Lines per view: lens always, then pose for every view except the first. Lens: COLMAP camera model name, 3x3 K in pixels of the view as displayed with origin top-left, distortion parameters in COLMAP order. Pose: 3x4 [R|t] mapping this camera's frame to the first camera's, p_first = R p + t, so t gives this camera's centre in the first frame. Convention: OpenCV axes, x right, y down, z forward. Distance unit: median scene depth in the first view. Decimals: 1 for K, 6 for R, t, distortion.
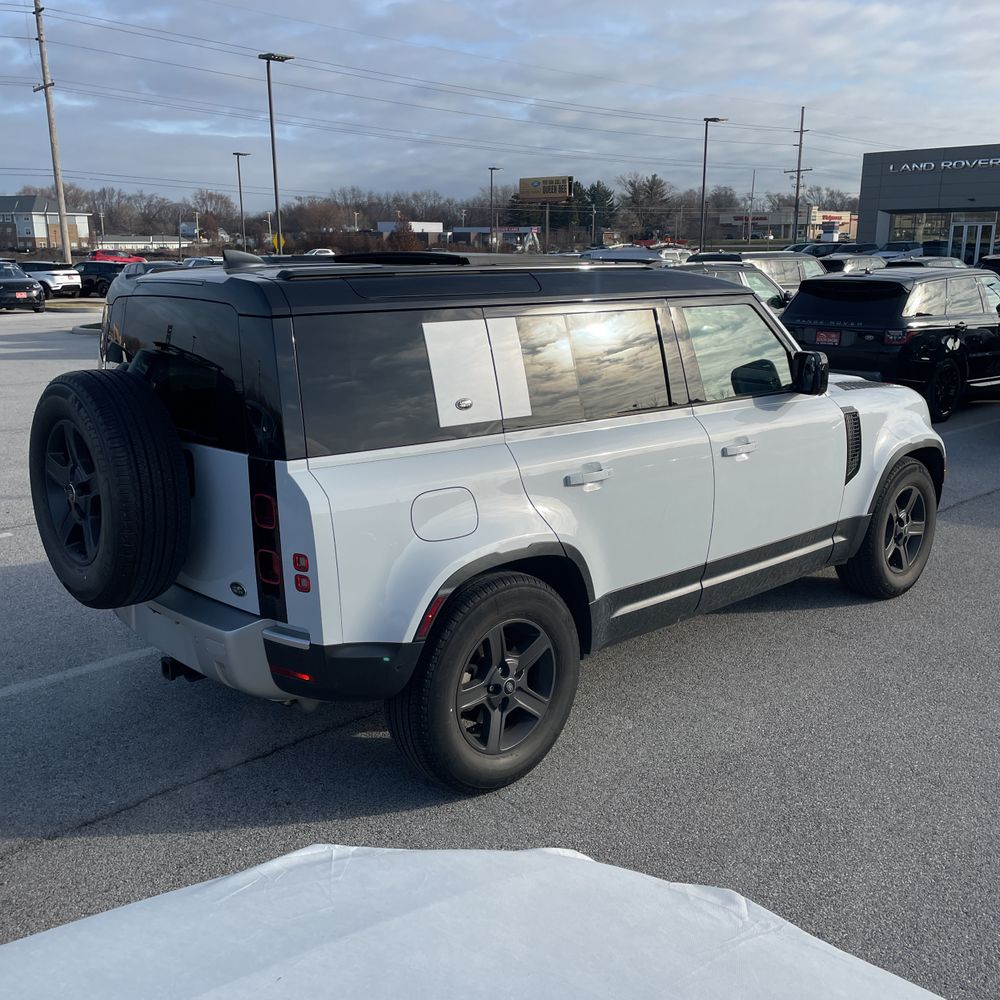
lens RADIAL K [[1065.4, 0, 472.7], [0, 1065.4, 499.0], [0, 0, 1]] dist [0.071689, 0.021961]
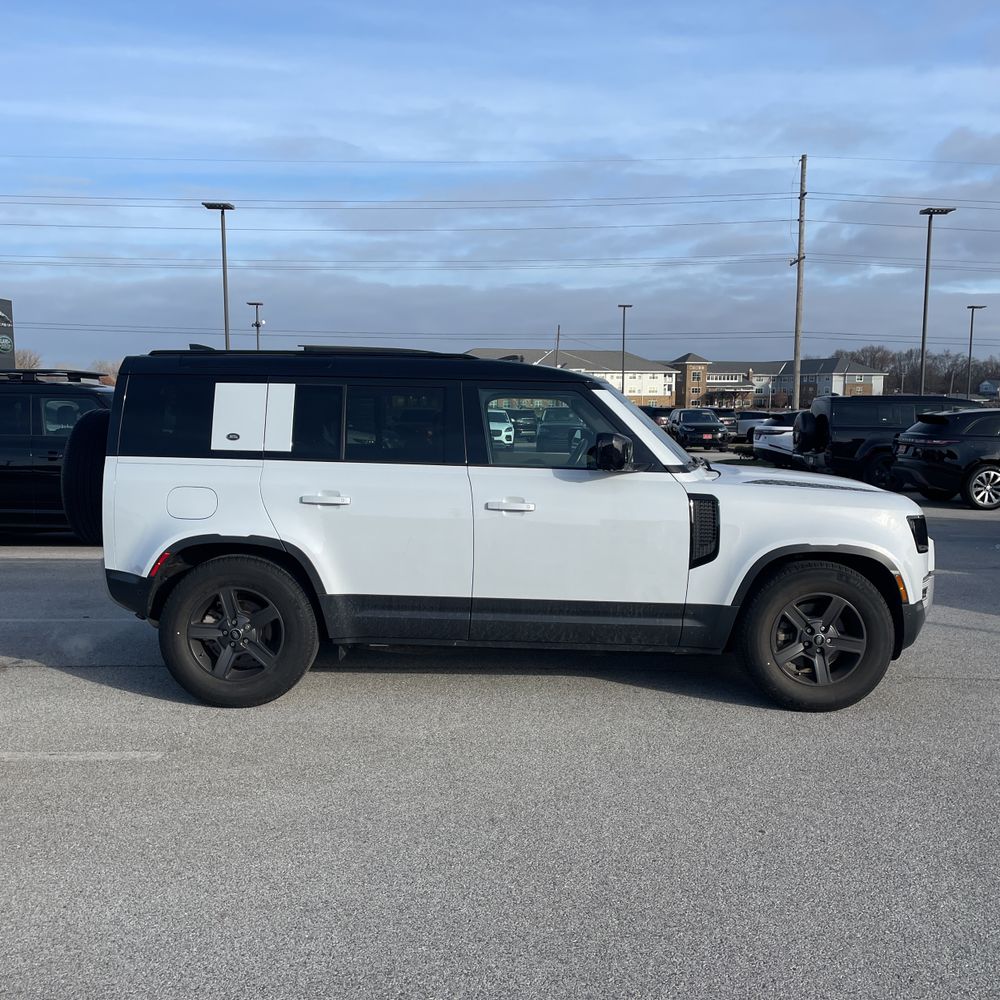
lens RADIAL K [[1065.4, 0, 472.7], [0, 1065.4, 499.0], [0, 0, 1]] dist [0.071689, 0.021961]
pose [[0.739136, 0.080851, -0.668687, 0.404161], [-0.176819, 0.981242, -0.076806, 0.016994], [0.649934, 0.175006, 0.739567, 0.040514]]
